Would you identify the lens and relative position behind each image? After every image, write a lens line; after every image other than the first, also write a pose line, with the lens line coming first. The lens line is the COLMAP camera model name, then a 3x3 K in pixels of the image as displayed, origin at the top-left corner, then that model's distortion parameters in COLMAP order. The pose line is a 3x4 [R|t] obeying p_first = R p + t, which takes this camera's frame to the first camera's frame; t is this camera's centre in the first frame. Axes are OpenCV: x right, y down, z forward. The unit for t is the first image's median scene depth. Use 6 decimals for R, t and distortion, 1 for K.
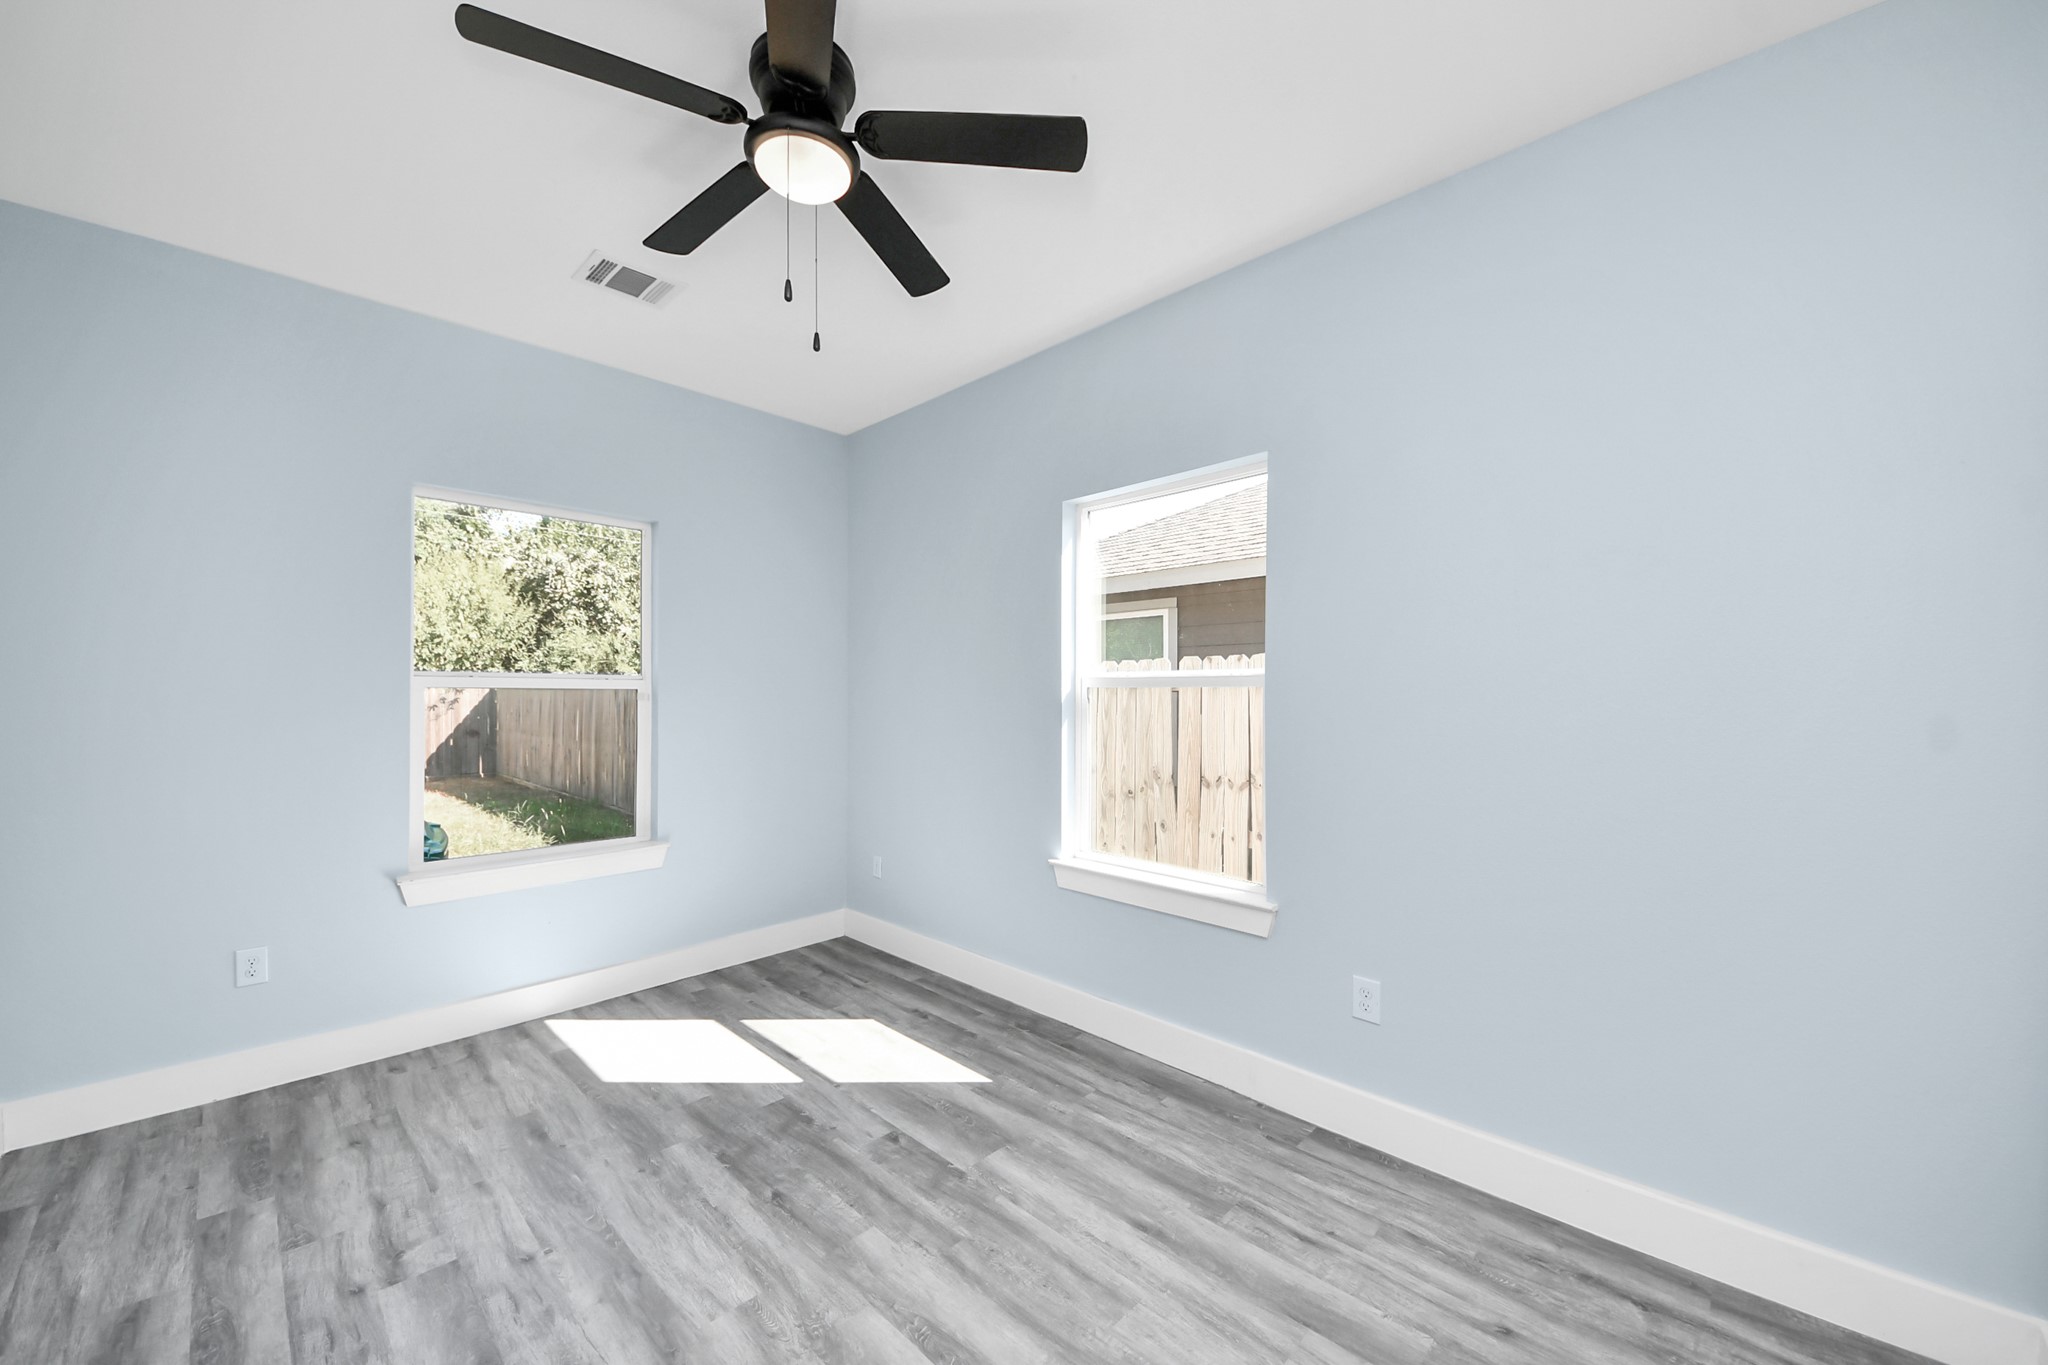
lens RADIAL K [[765.1, 0, 1024.0], [0, 765.1, 682.5], [0, 0, 1]] dist [0.044834, -0.024193]
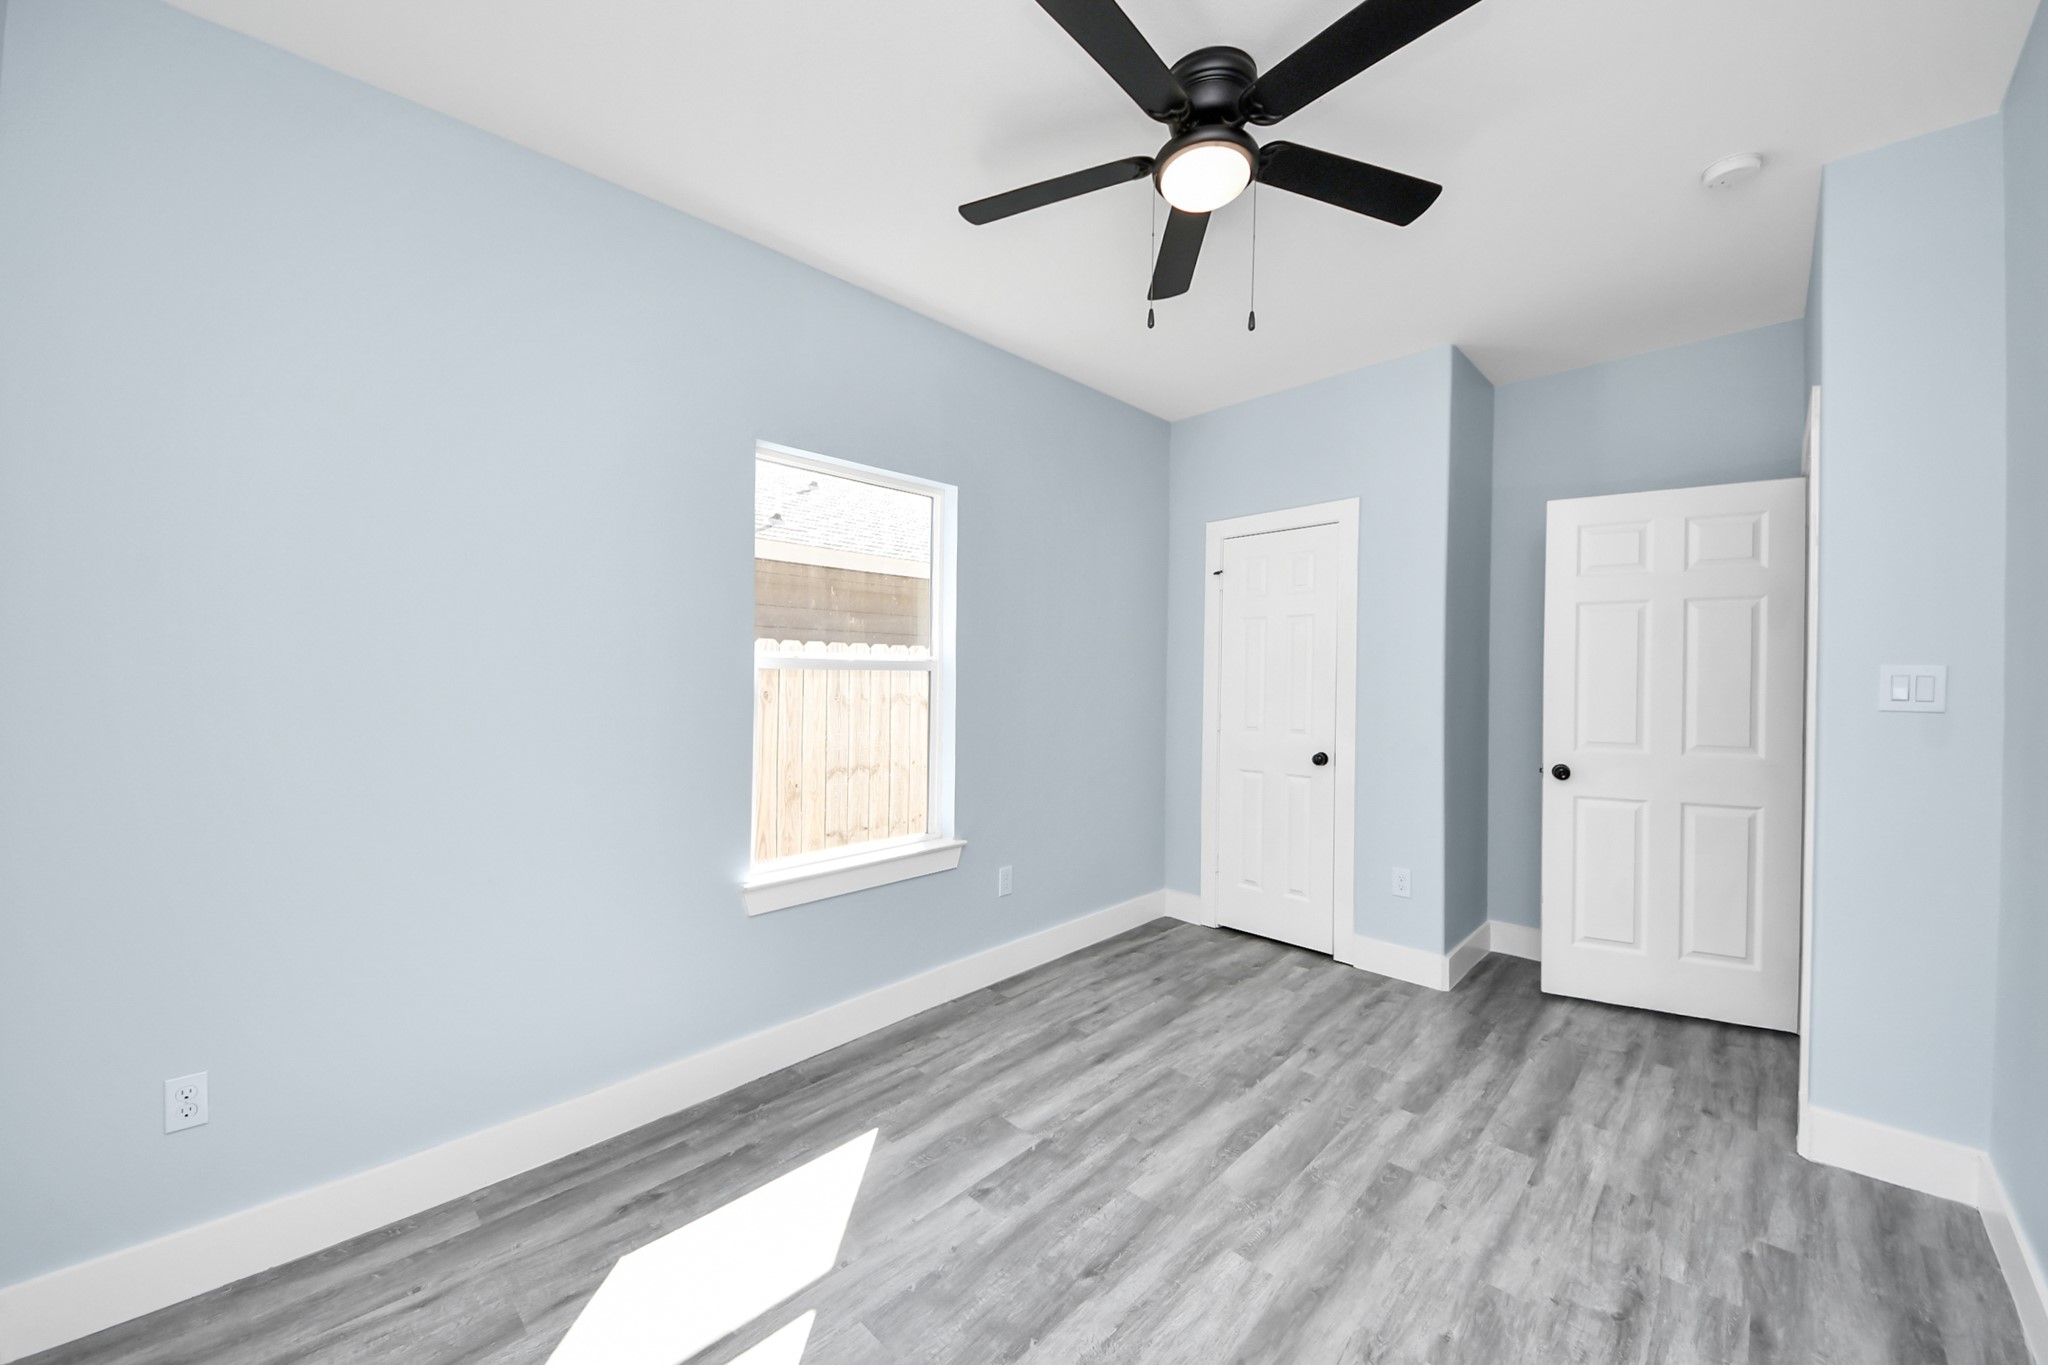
lens RADIAL K [[798.8, 0, 1003.5], [0, 798.8, 677.8], [0, 0, 1]] dist [0.067697, -0.042135]
pose [[-0.016021, 0.003968, 0.999864, -1.136902], [-0.018345, 0.999823, -0.004262, 0.019519], [-0.999703, -0.018410, -0.015945, 1.056410]]
